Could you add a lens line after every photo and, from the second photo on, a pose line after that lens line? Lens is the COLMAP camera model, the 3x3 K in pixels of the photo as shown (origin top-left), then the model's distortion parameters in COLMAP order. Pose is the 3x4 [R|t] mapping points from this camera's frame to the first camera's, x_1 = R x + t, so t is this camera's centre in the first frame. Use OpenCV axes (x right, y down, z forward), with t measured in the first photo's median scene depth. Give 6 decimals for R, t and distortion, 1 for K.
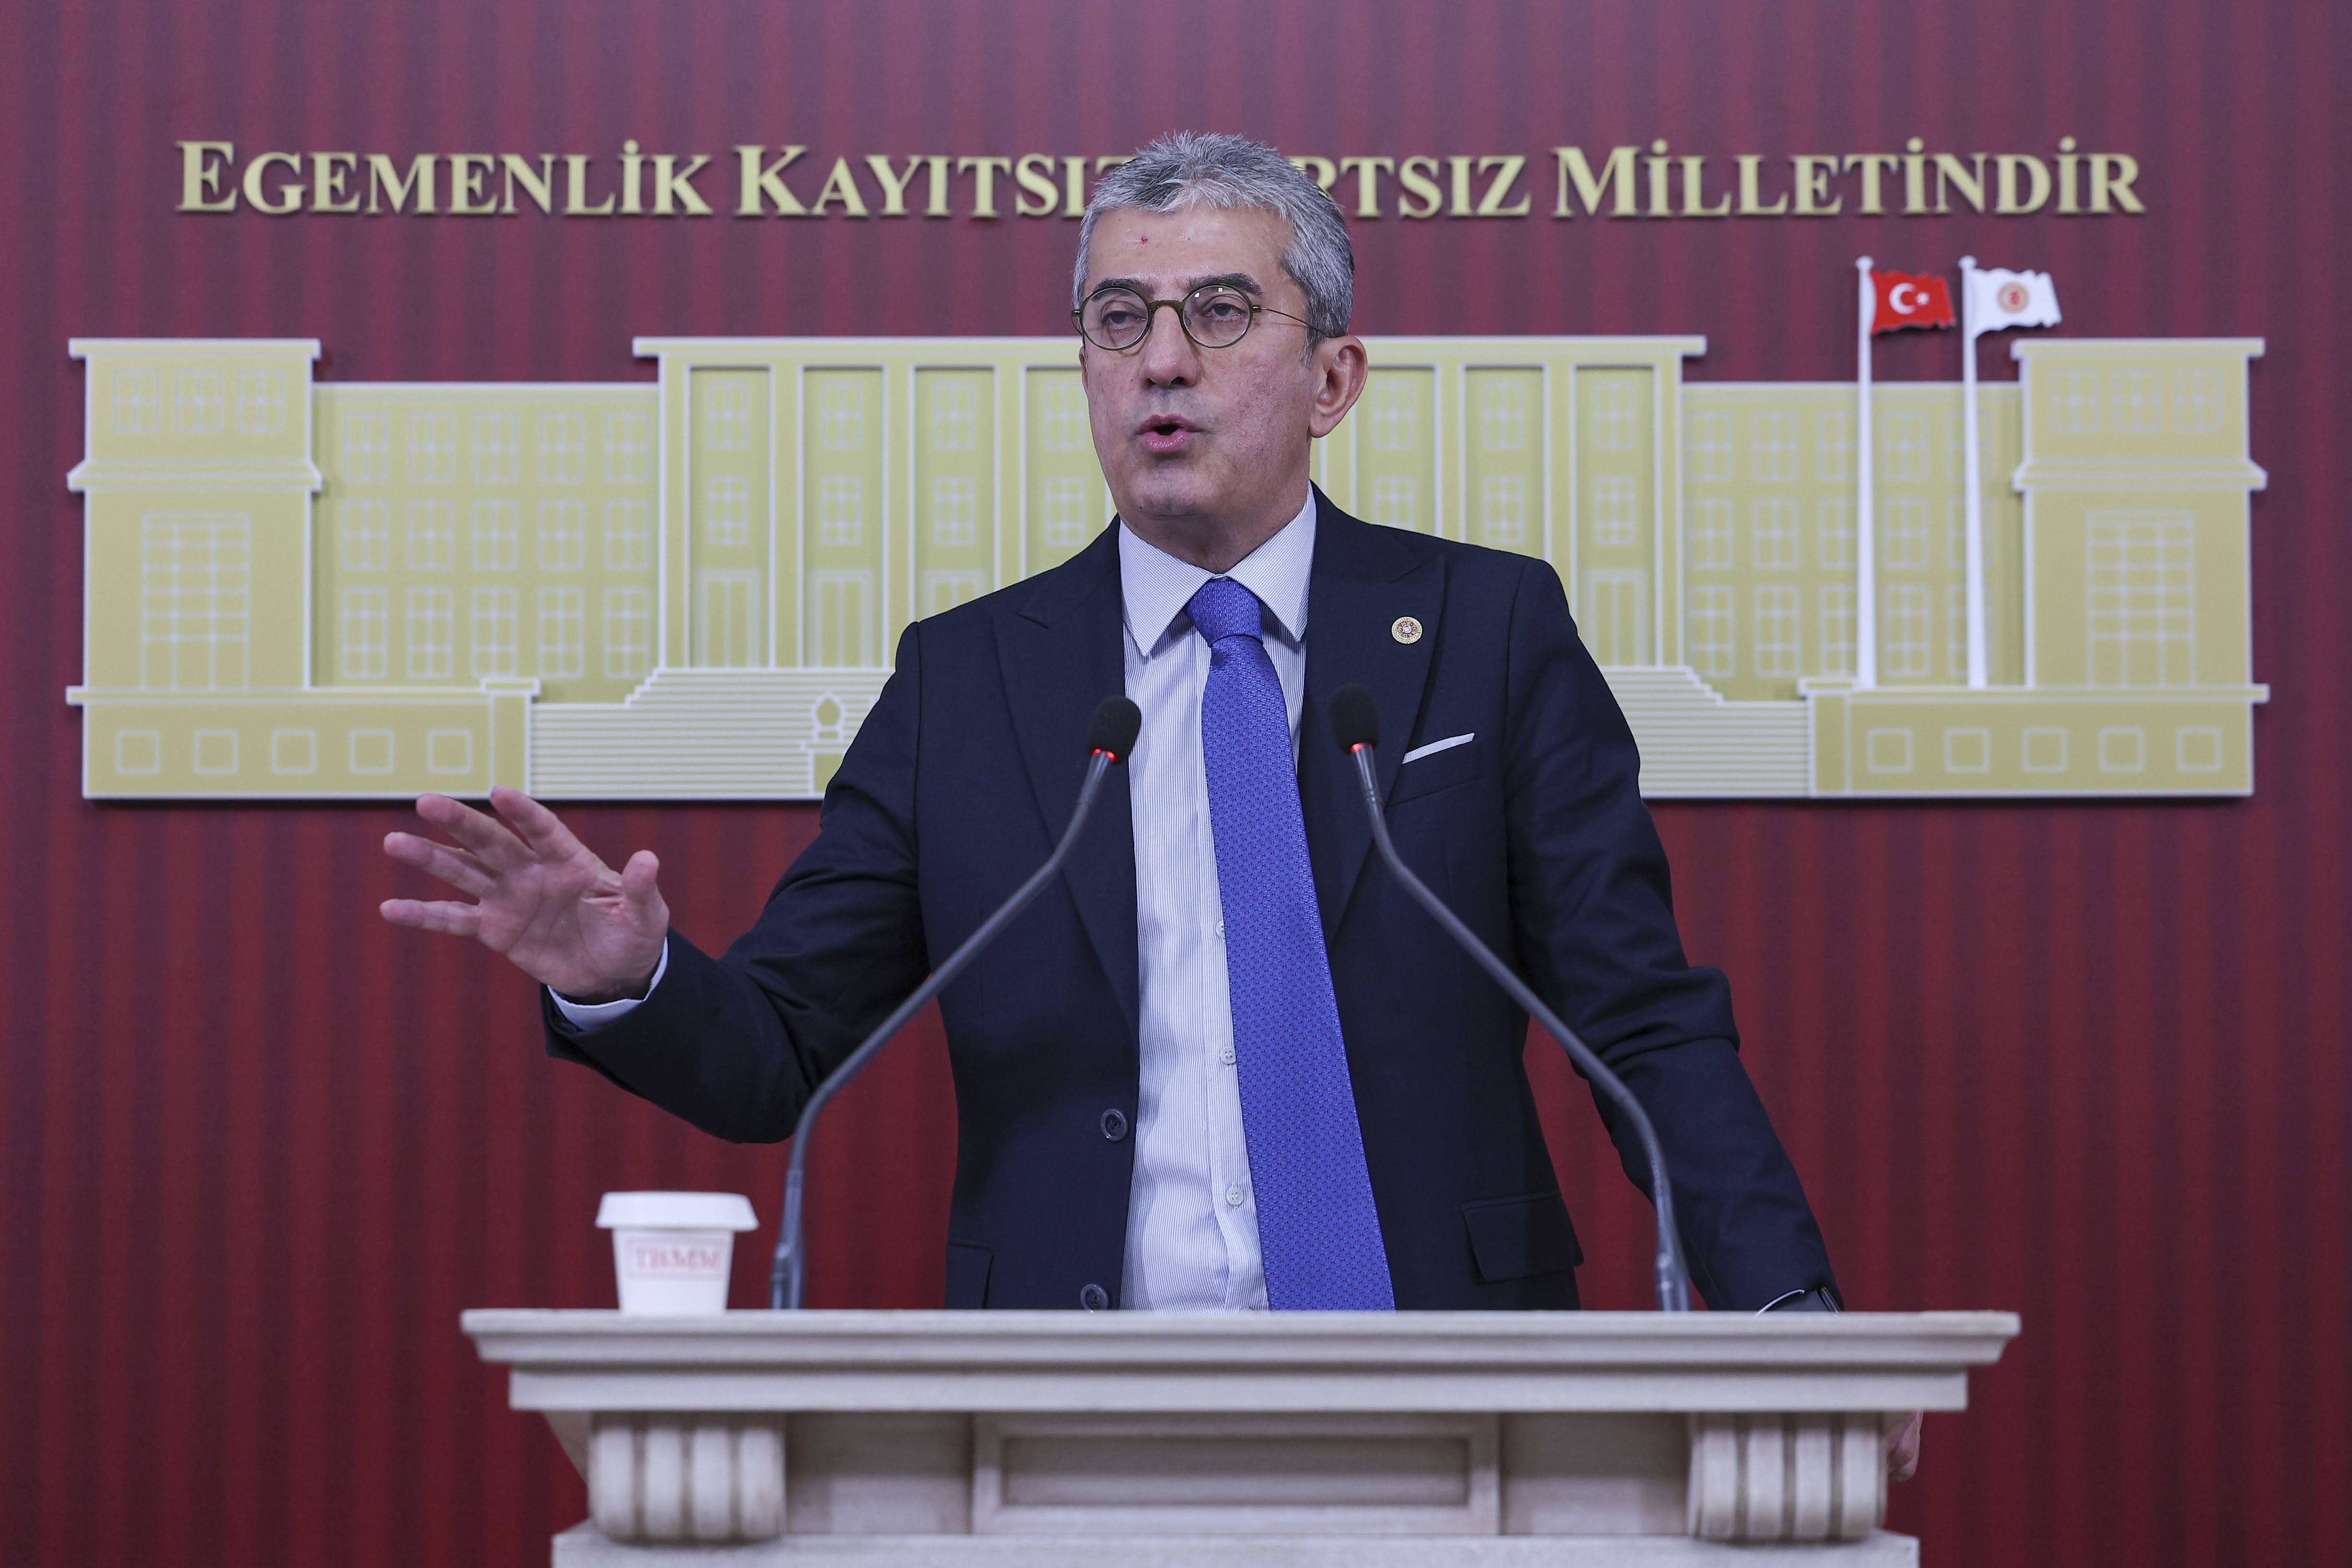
lens RADIAL K [[7533.0, 0, 1150.7], [0, 7533.0, 825.3], [0, 0, 1]] dist [0.123855, 0.000000]
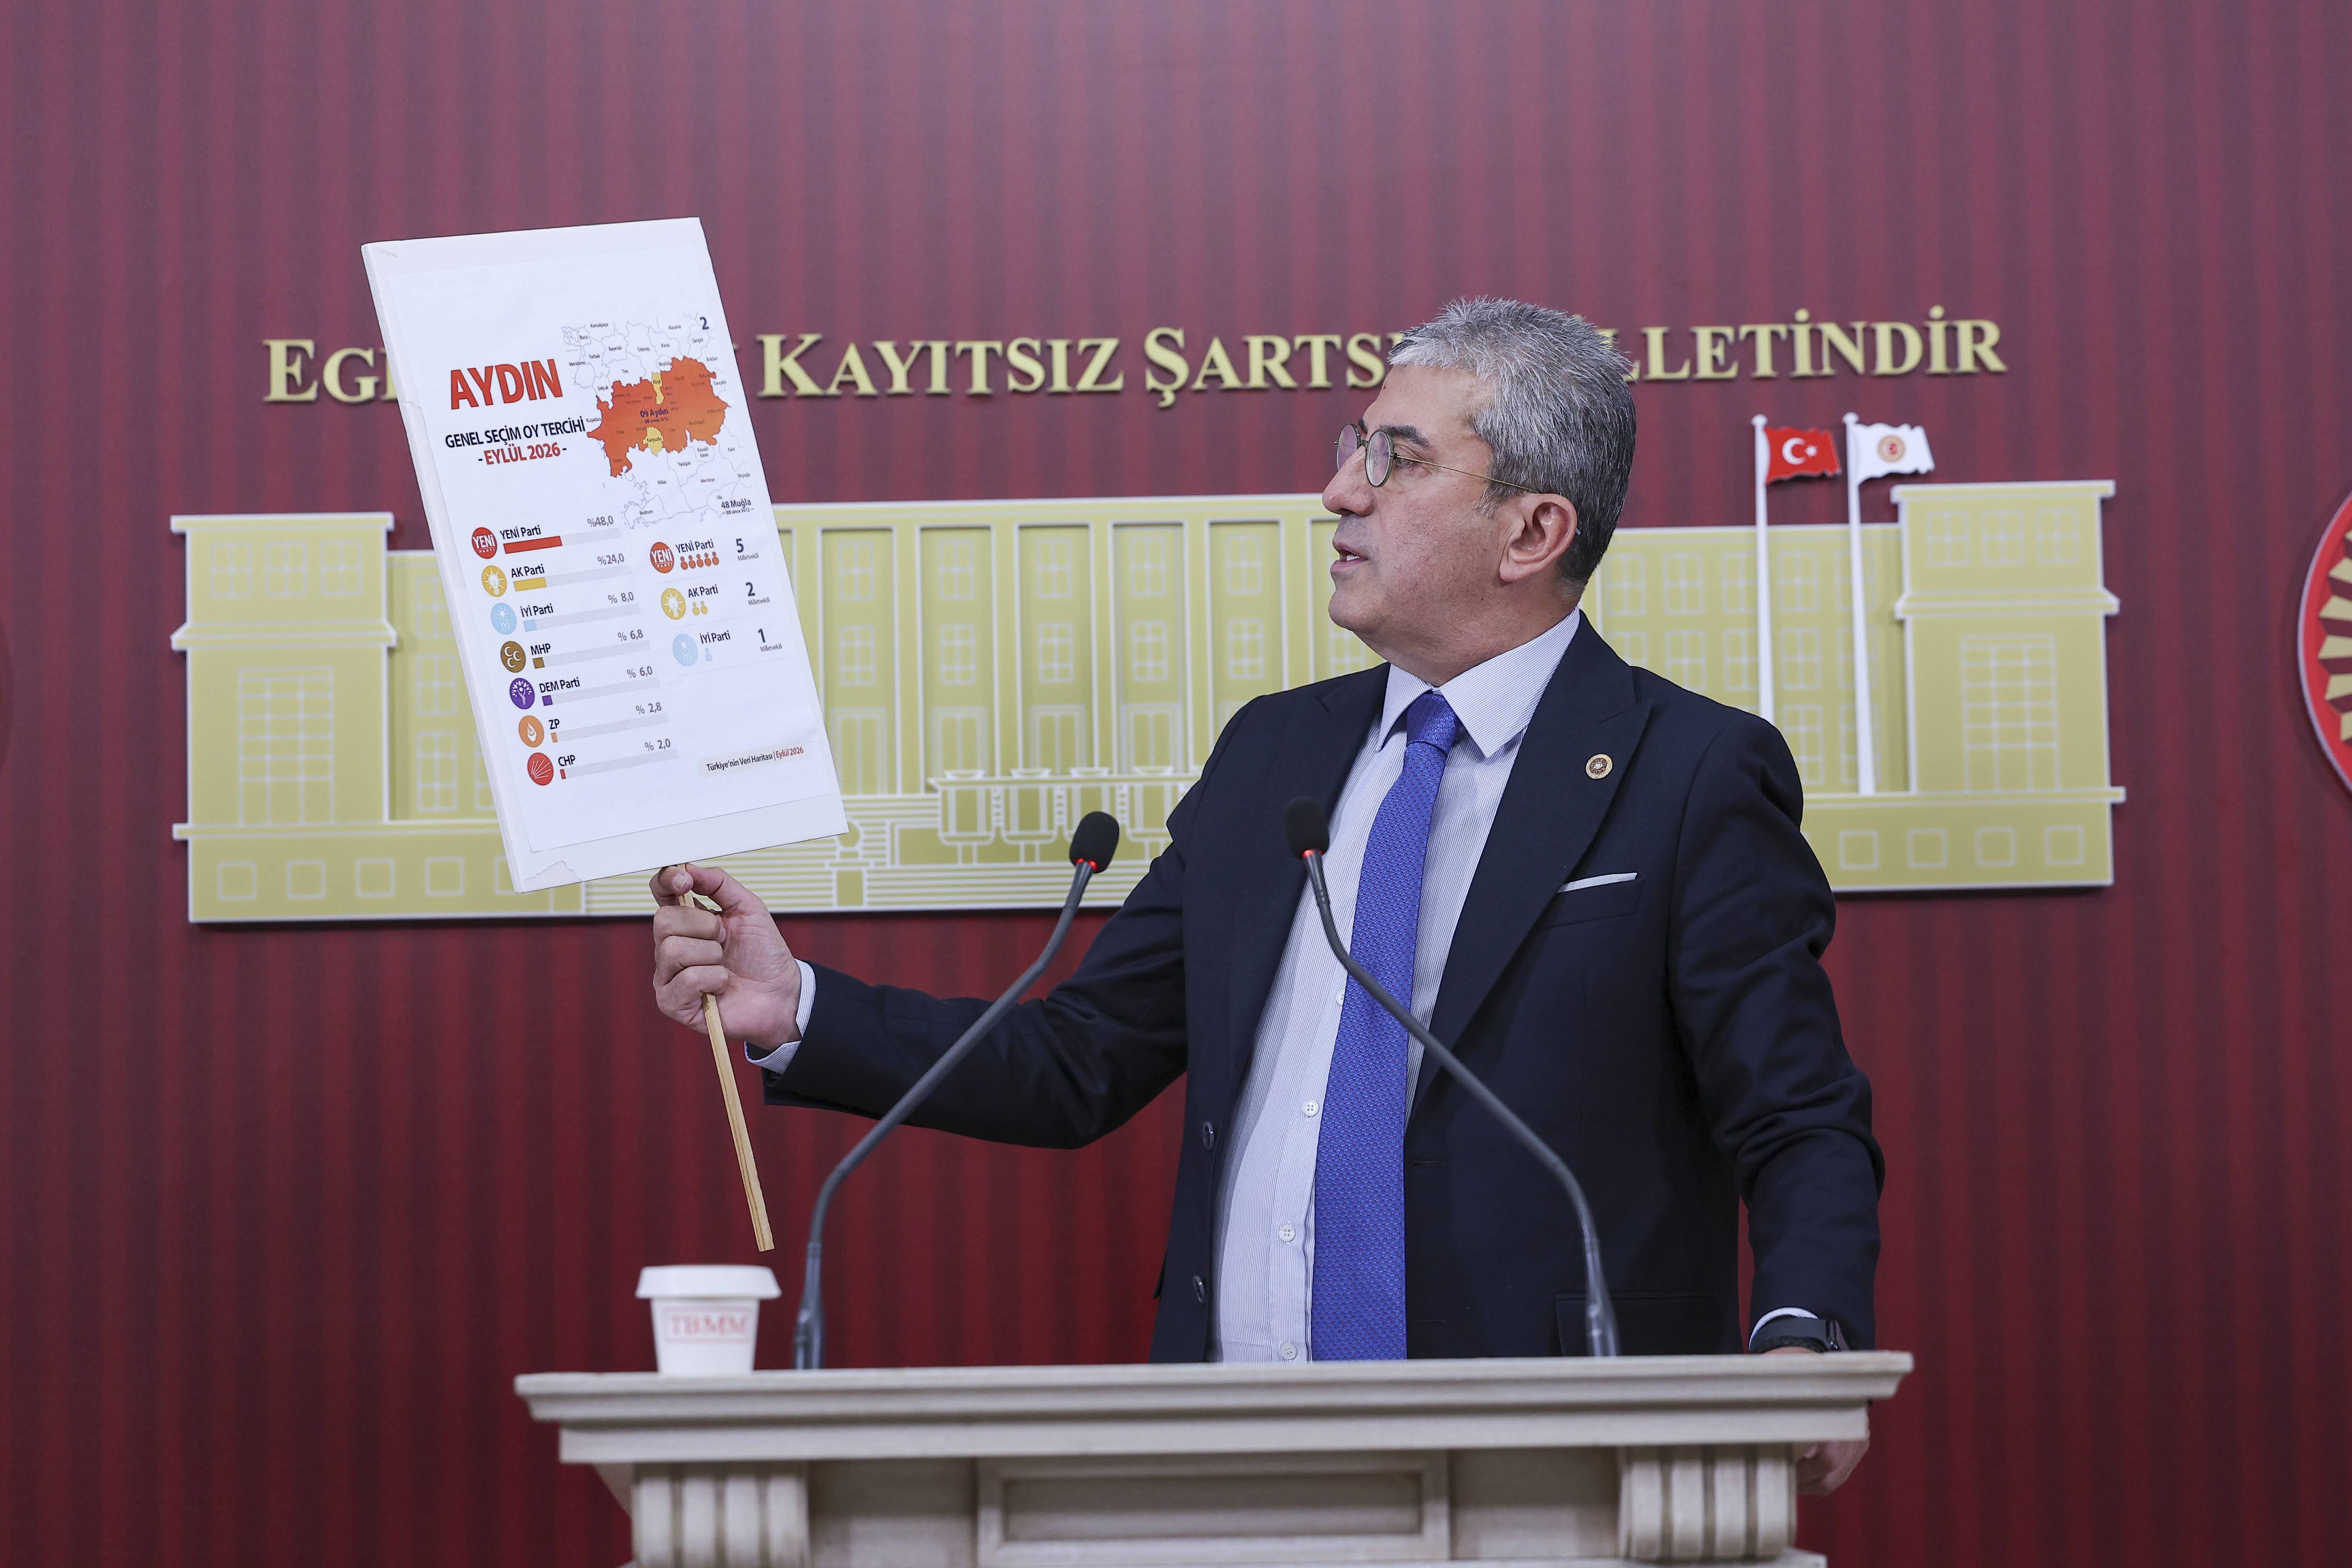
lens RADIAL K [[6515.1, 0, 1164.7], [0, 6515.1, 809.0], [0, 0, 1]] dist [0.133714, 0.000000]
pose [[0.999833, -0.018259, 0.000566, 0.003957], [0.018266, 0.999656, -0.018833, 0.000444], [-0.000222, 0.018840, 0.999822, 0.024165]]
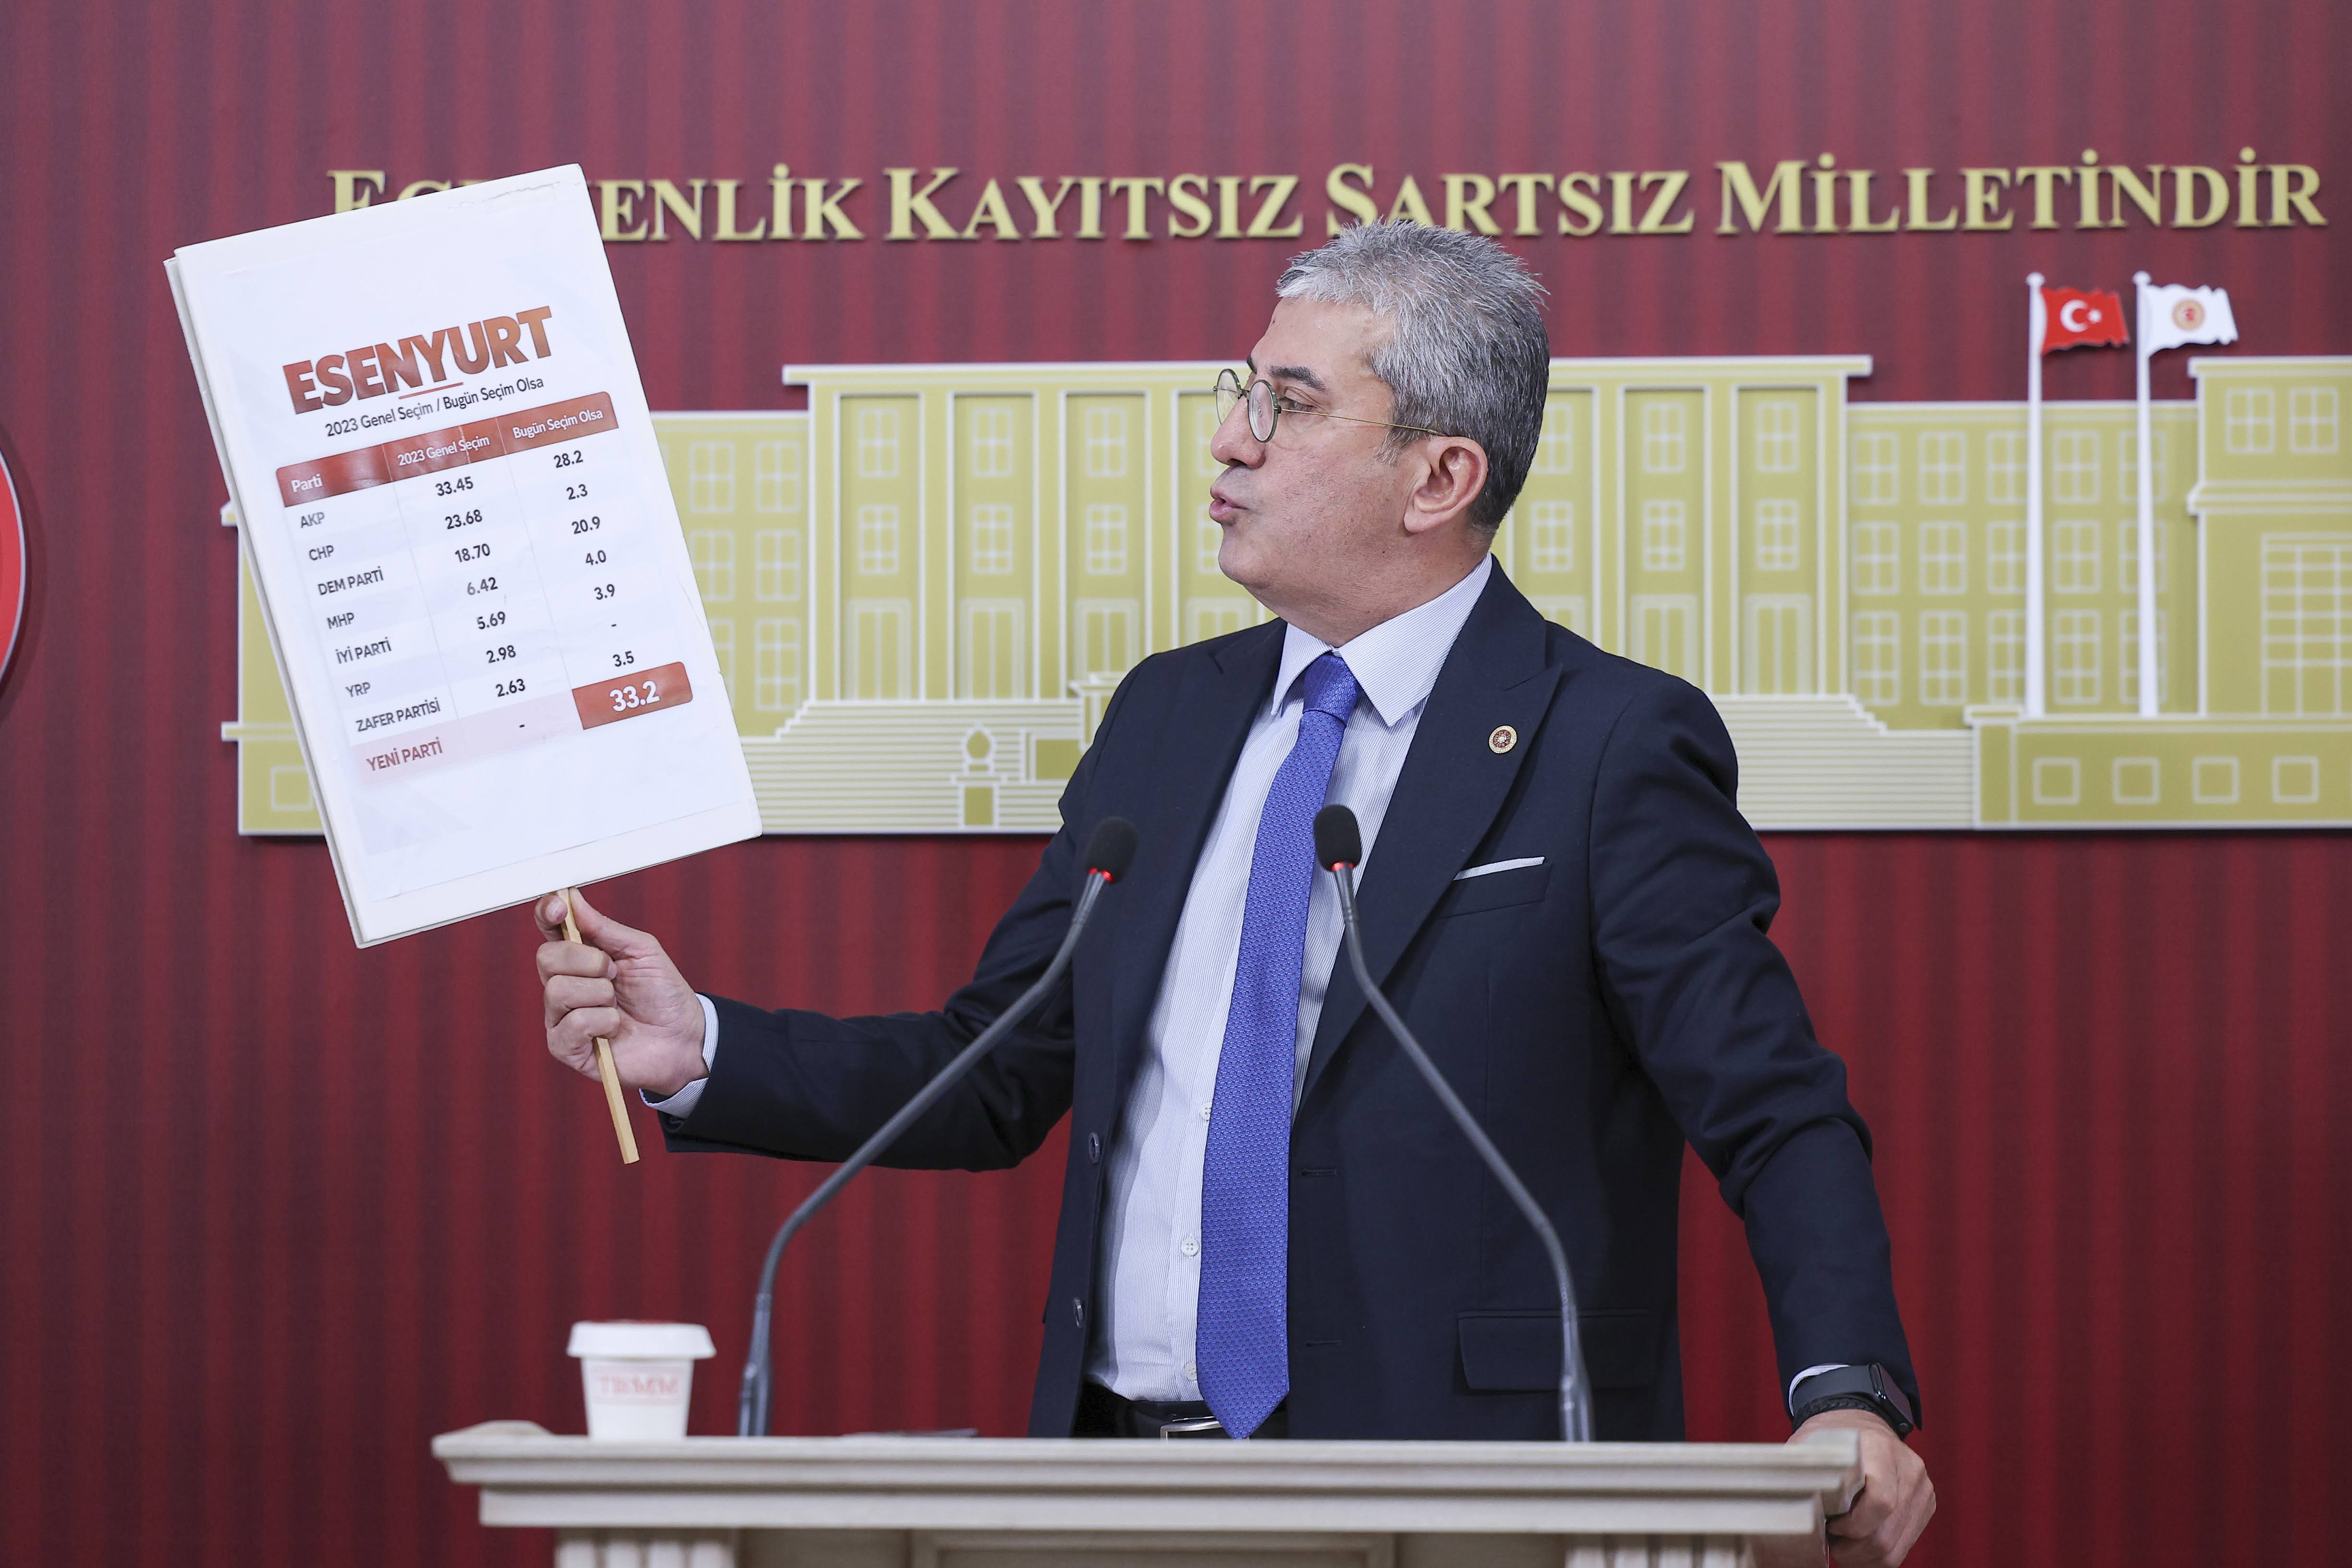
lens RADIAL K [[10063.9, 0, 1110.9], [0, 10063.9, 930.7], [0, 0, 1]] dist [0.154454, 0.000000]
pose [[0.994104, 0.000147, -0.108428, 0.117242], [0.005930, 0.998428, 0.055726, -0.063863], [0.108266, -0.056040, 0.992541, -0.310830]]
